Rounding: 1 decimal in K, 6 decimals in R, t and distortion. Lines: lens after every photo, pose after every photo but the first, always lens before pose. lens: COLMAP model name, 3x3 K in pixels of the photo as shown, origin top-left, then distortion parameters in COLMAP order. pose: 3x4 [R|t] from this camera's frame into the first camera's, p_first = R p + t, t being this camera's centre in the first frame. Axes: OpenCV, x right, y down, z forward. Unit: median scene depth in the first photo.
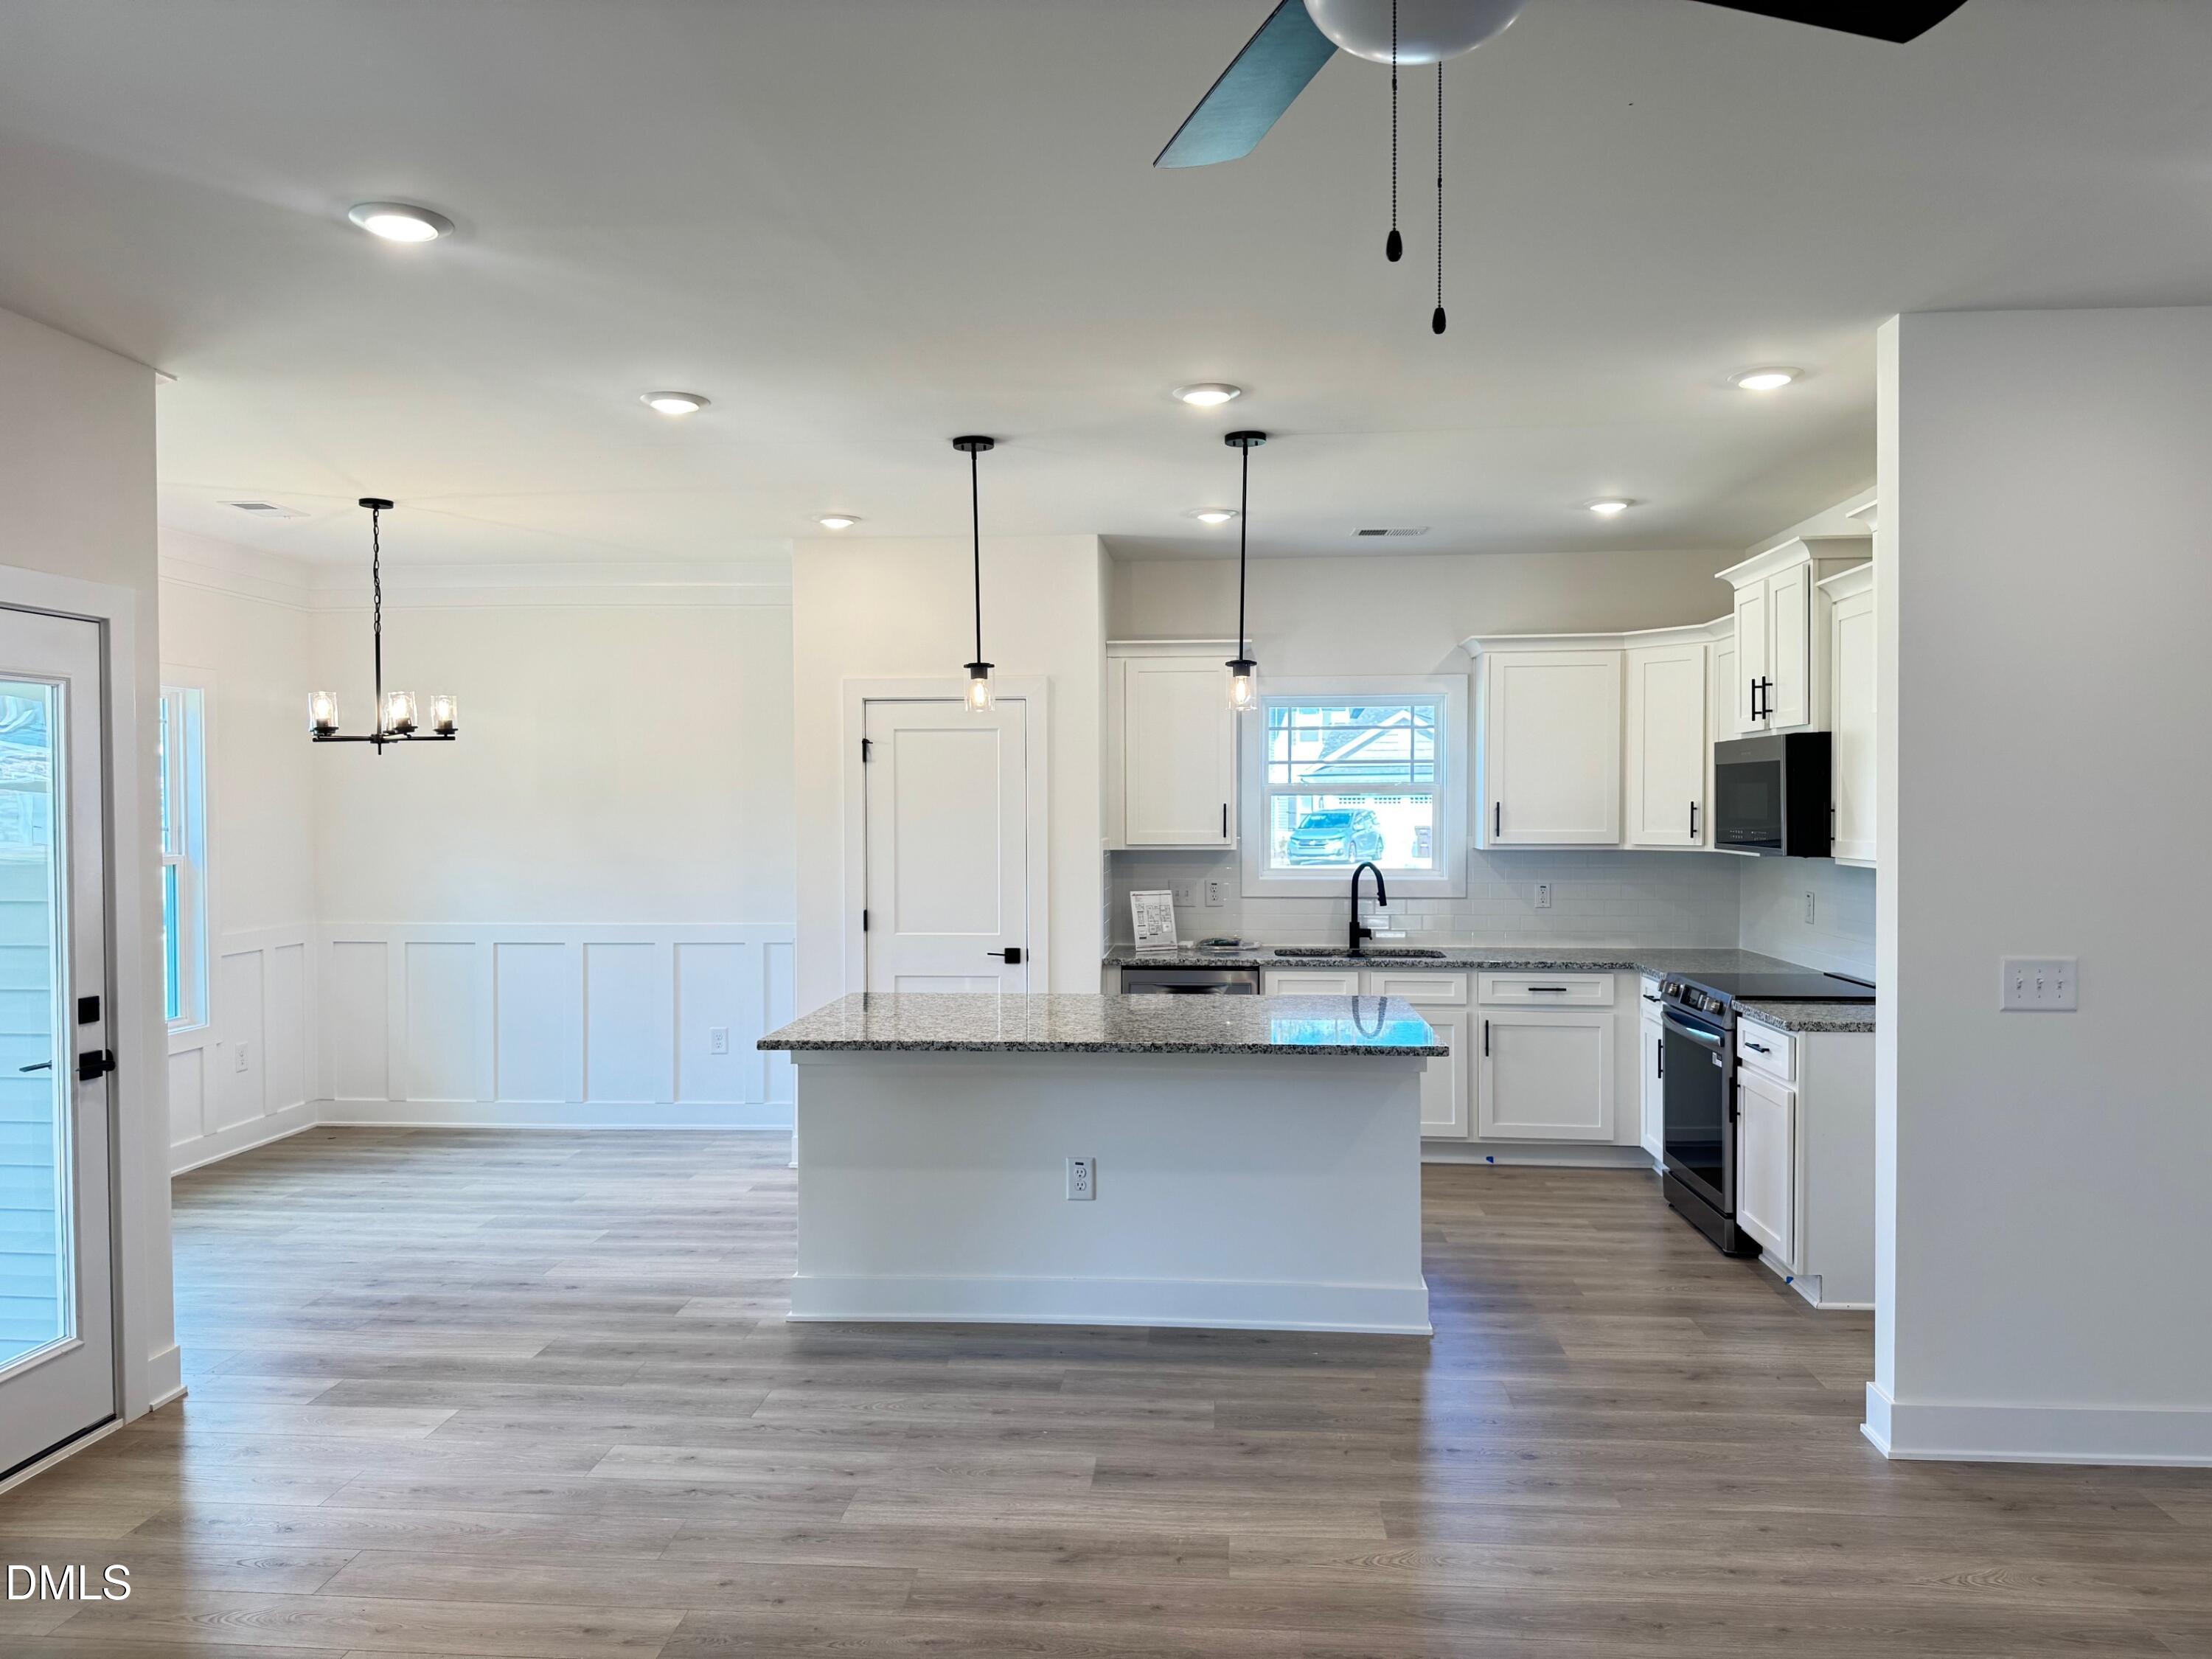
lens RADIAL K [[1555.0, 0, 1117.3], [0, 1555.0, 818.2], [0, 0, 1]] dist [0.087520, -0.123719]
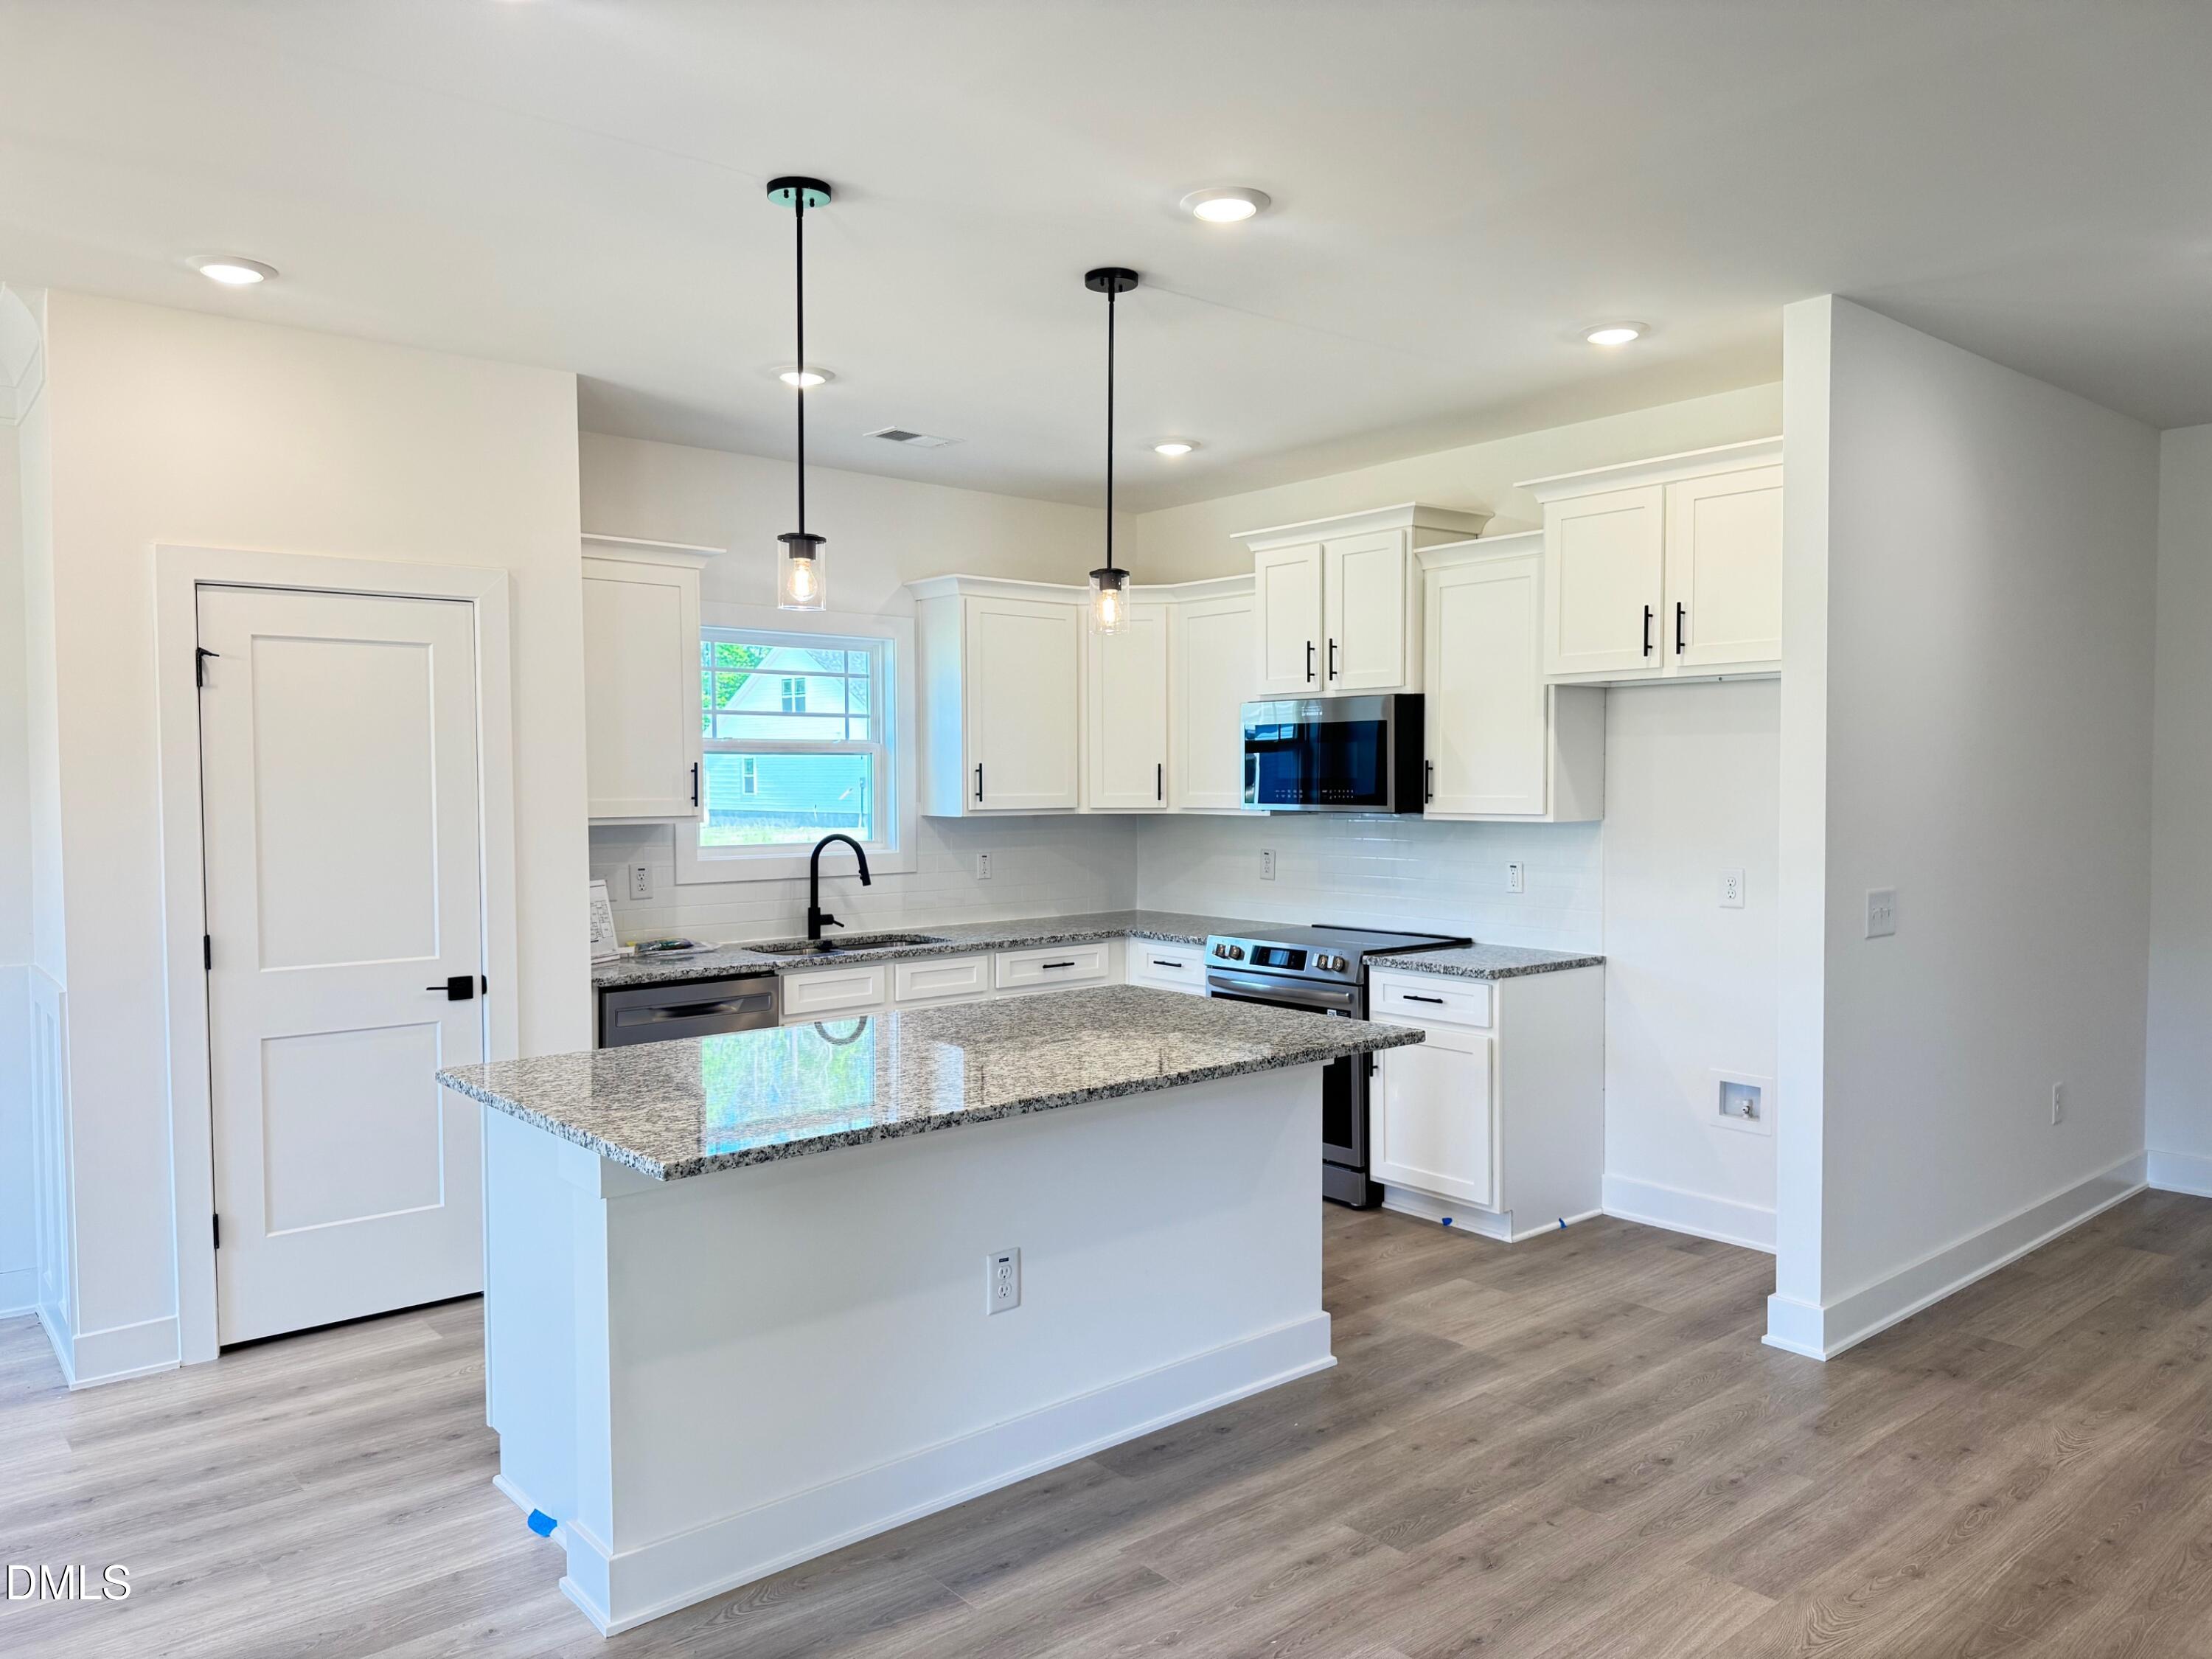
lens RADIAL K [[1555.0, 0, 1117.3], [0, 1555.0, 818.2], [0, 0, 1]] dist [0.087520, -0.123719]
pose [[0.707863, -0.019191, 0.706089, -0.427863], [0.008630, 0.999791, 0.018522, 0.007432], [-0.706297, -0.007018, 0.707880, 0.406847]]
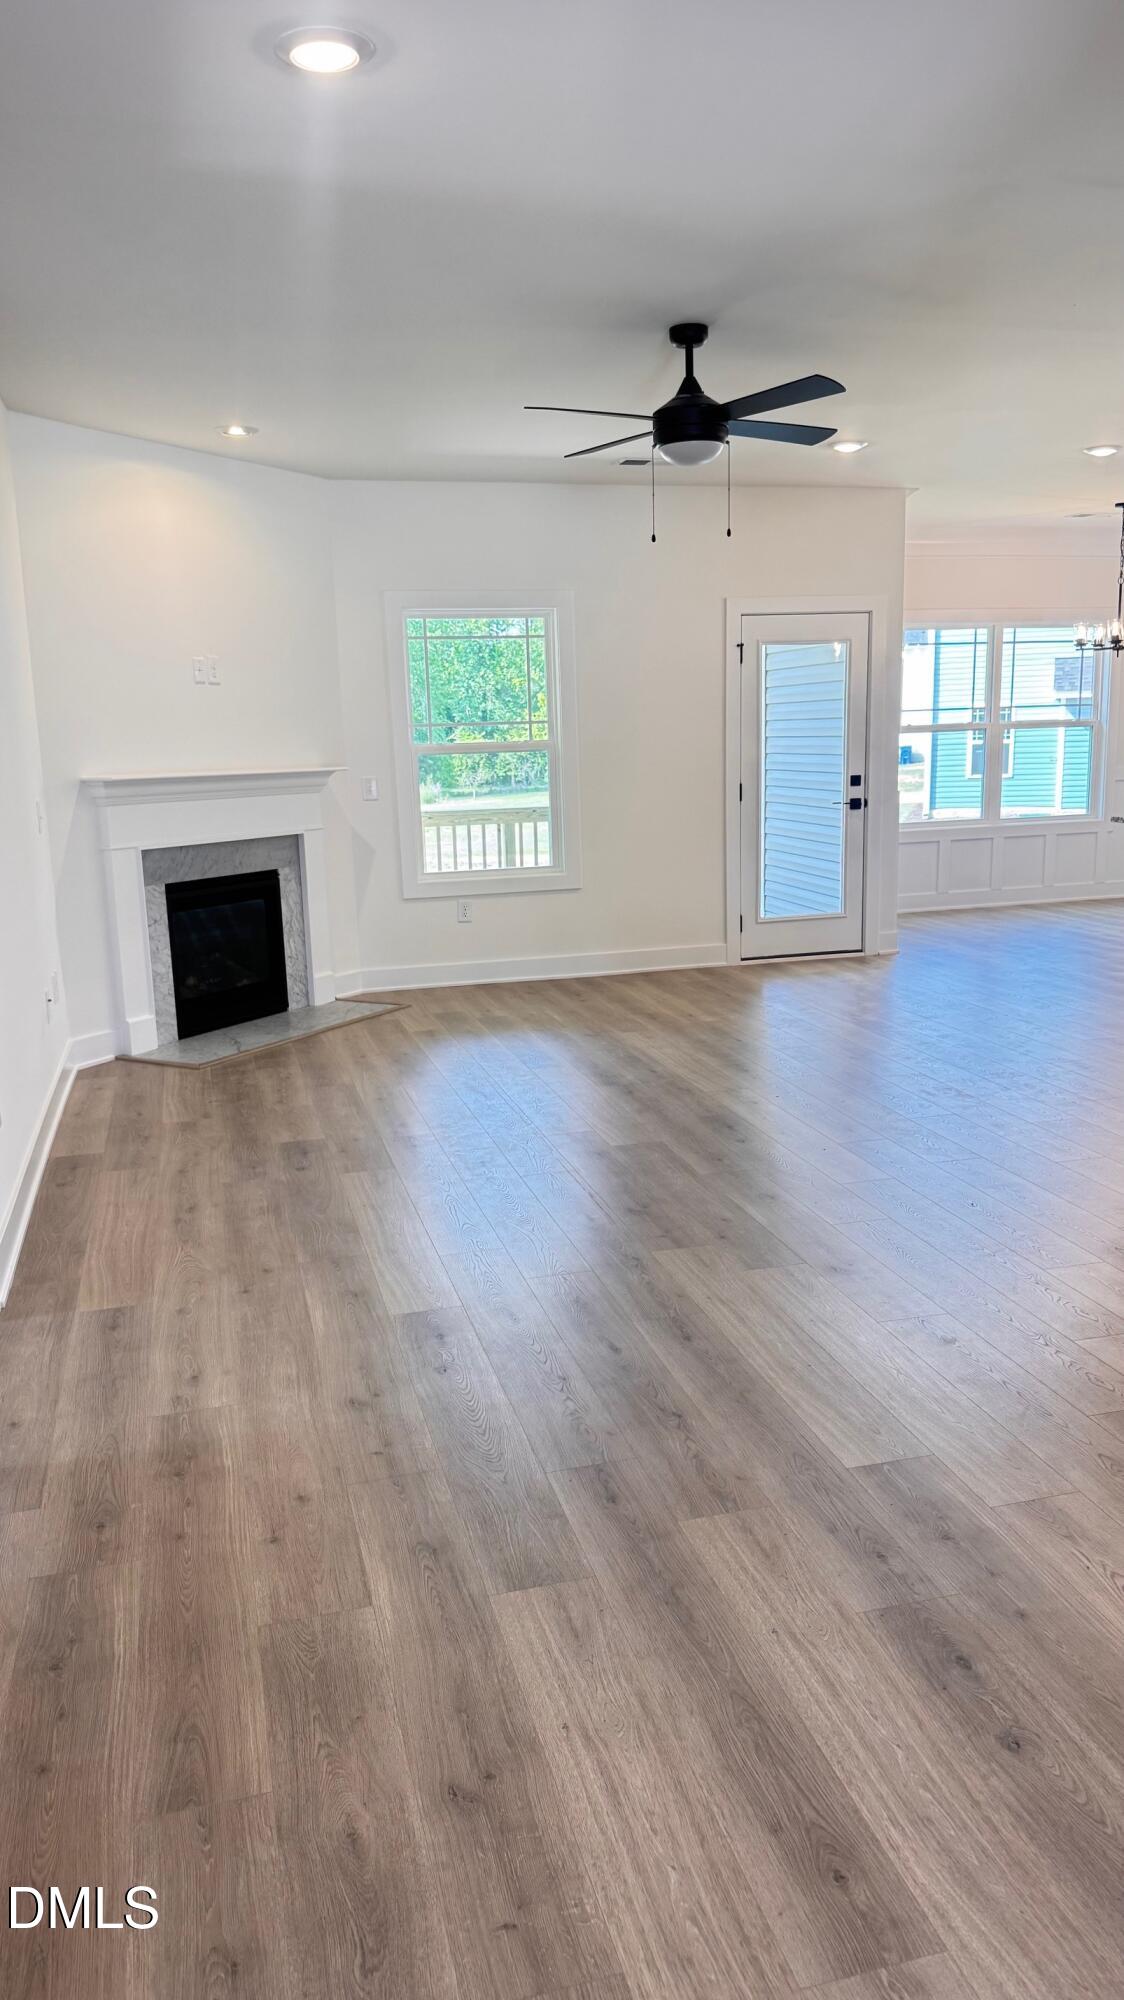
lens RADIAL K [[1412.6, 0, 555.3], [0, 1412.6, 1006.1], [0, 0, 1]] dist [0.198561, -0.391774]
pose [[0.327296, 0.177199, -0.928158, 0.949844], [0.014122, 0.981232, 0.192312, 0.023269], [0.944816, -0.076050, 0.318651, -0.122034]]
